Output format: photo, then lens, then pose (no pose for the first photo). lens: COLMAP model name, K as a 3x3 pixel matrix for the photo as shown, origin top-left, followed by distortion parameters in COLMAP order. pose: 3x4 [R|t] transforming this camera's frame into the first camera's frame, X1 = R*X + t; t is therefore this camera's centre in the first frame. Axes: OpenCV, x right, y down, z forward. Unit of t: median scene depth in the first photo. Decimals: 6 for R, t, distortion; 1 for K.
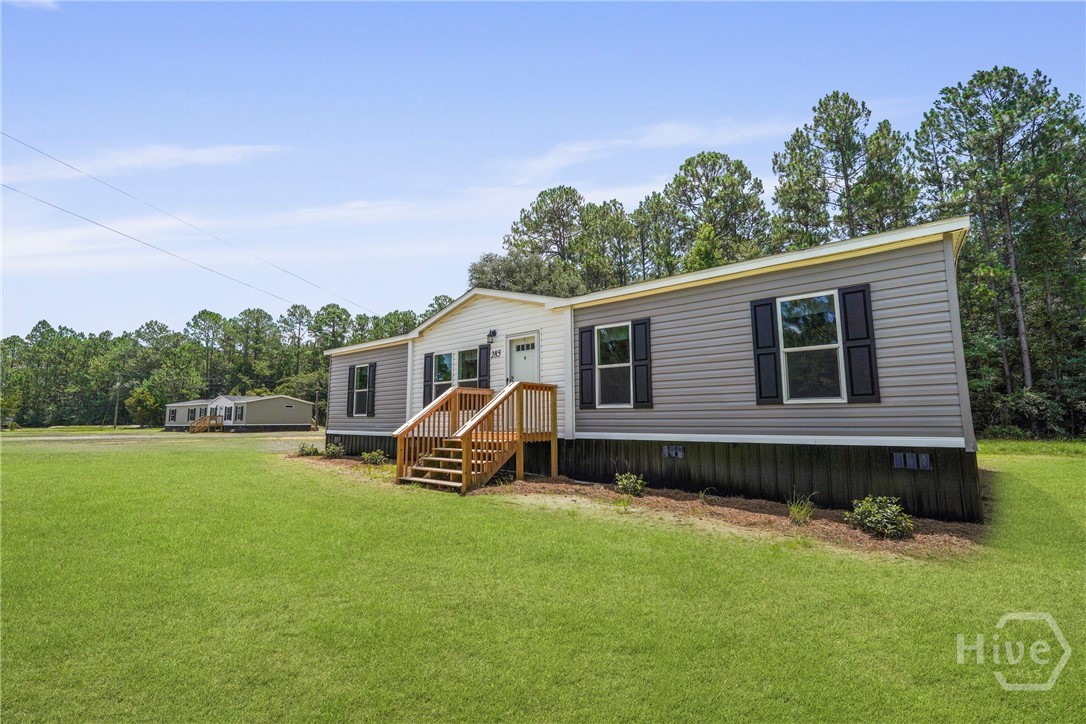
lens RADIAL K [[477.4, 0, 540.9], [0, 477.4, 362.2], [0, 0, 1]] dist [-0.009800, 0.000757]
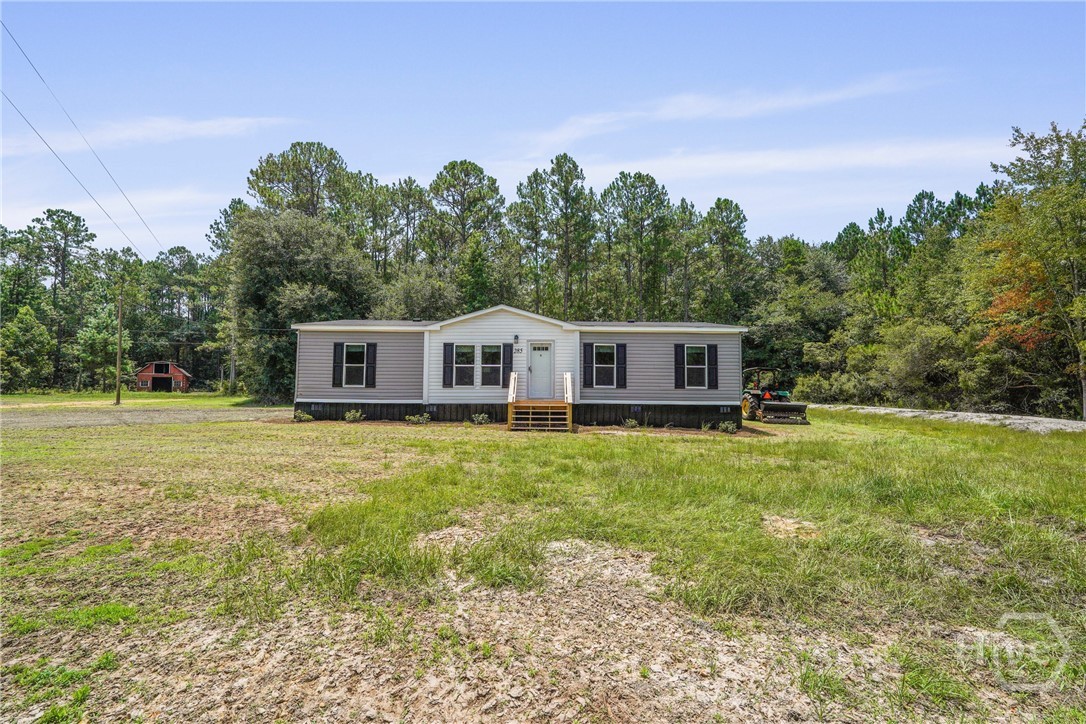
lens RADIAL K [[477.4, 0, 540.9], [0, 477.4, 362.2], [0, 0, 1]] dist [-0.009800, 0.000757]
pose [[0.766249, 0.045236, 0.640949, -1.148202], [-0.091745, 0.995001, 0.039456, -0.053016], [-0.635960, -0.089037, 0.766568, -0.277618]]
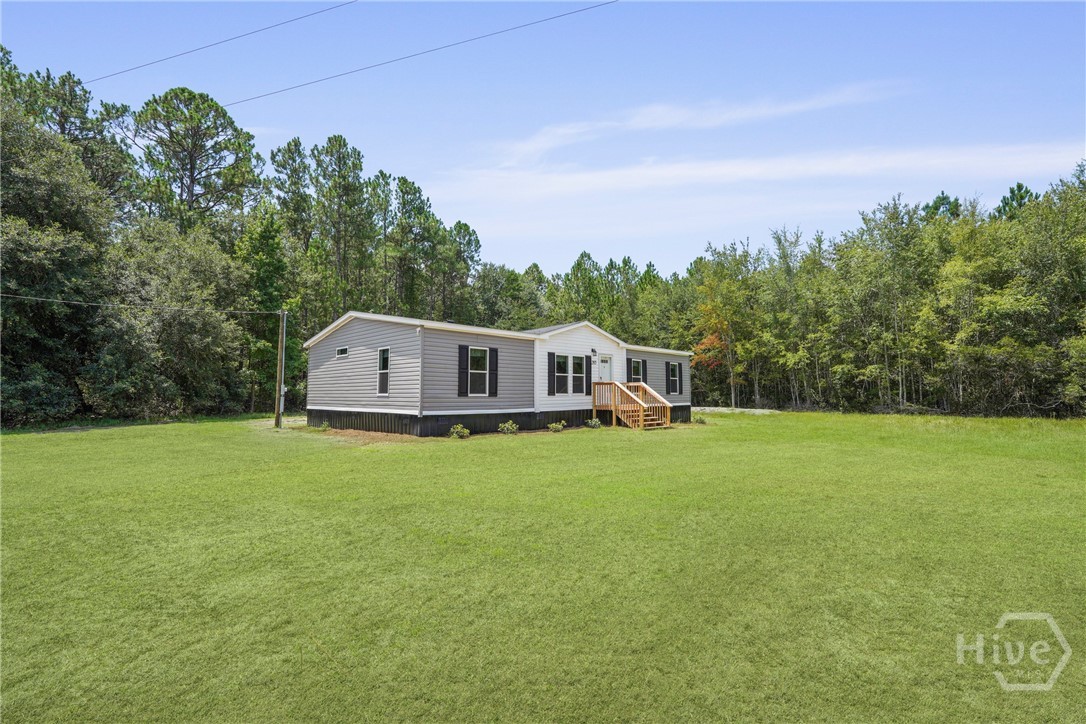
lens RADIAL K [[477.4, 0, 540.9], [0, 477.4, 362.2], [0, 0, 1]] dist [-0.009800, 0.000757]
pose [[0.096708, 0.071803, 0.992719, -2.081871], [-0.123423, 0.990561, -0.059623, 0.124947], [-0.987631, -0.116758, 0.104657, 1.115383]]
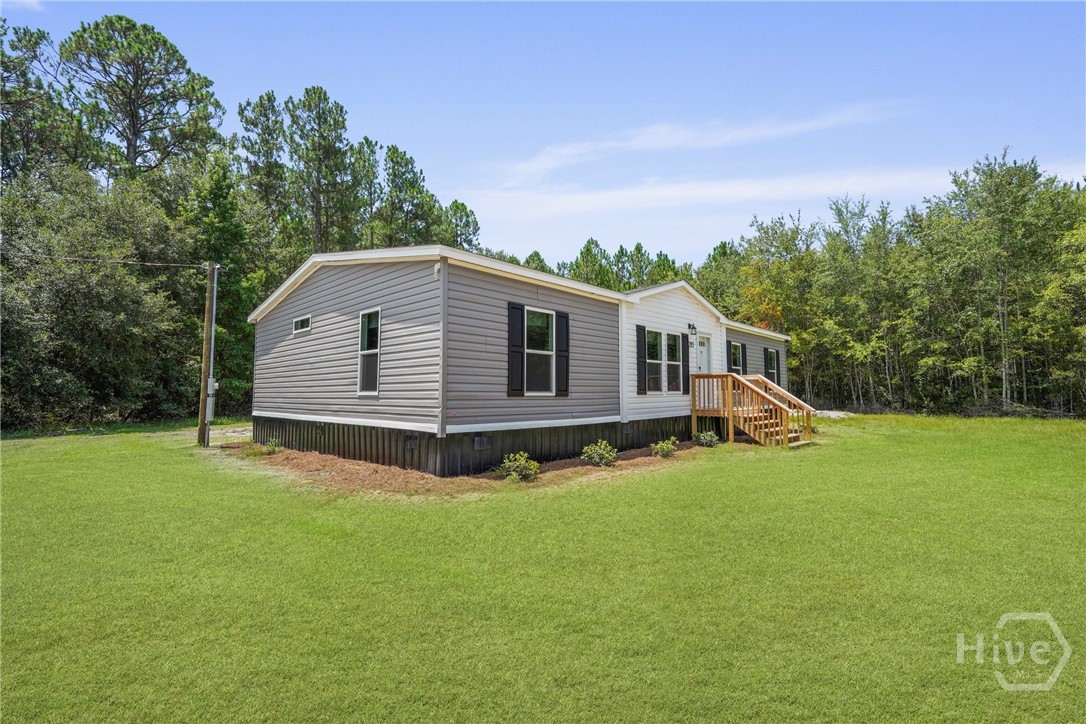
lens RADIAL K [[477.4, 0, 540.9], [0, 477.4, 362.2], [0, 0, 1]] dist [-0.009800, 0.000757]
pose [[0.072700, 0.070610, 0.994851, -1.423424], [-0.122355, 0.990587, -0.061366, 0.159130], [-0.989820, -0.117264, 0.080655, 1.400661]]
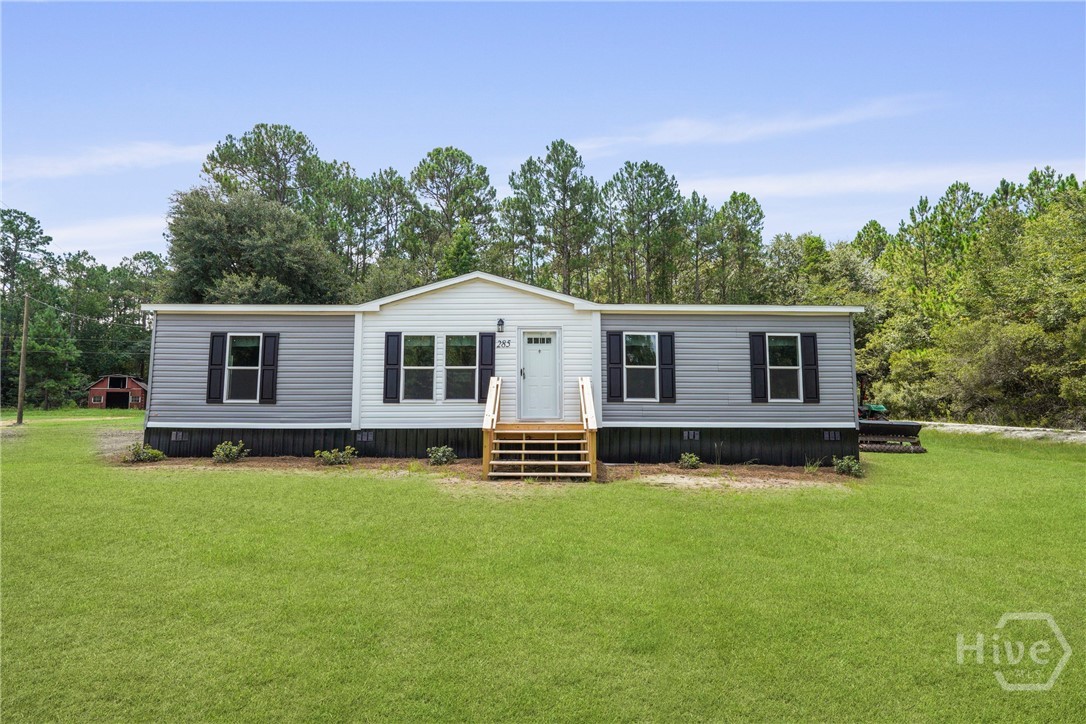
lens RADIAL K [[477.4, 0, 540.9], [0, 477.4, 362.2], [0, 0, 1]] dist [-0.009800, 0.000757]
pose [[0.760155, 0.059740, 0.646989, -0.744433], [-0.086751, 0.996180, 0.009942, 0.005147], [-0.643924, -0.063684, 0.762434, 0.213632]]
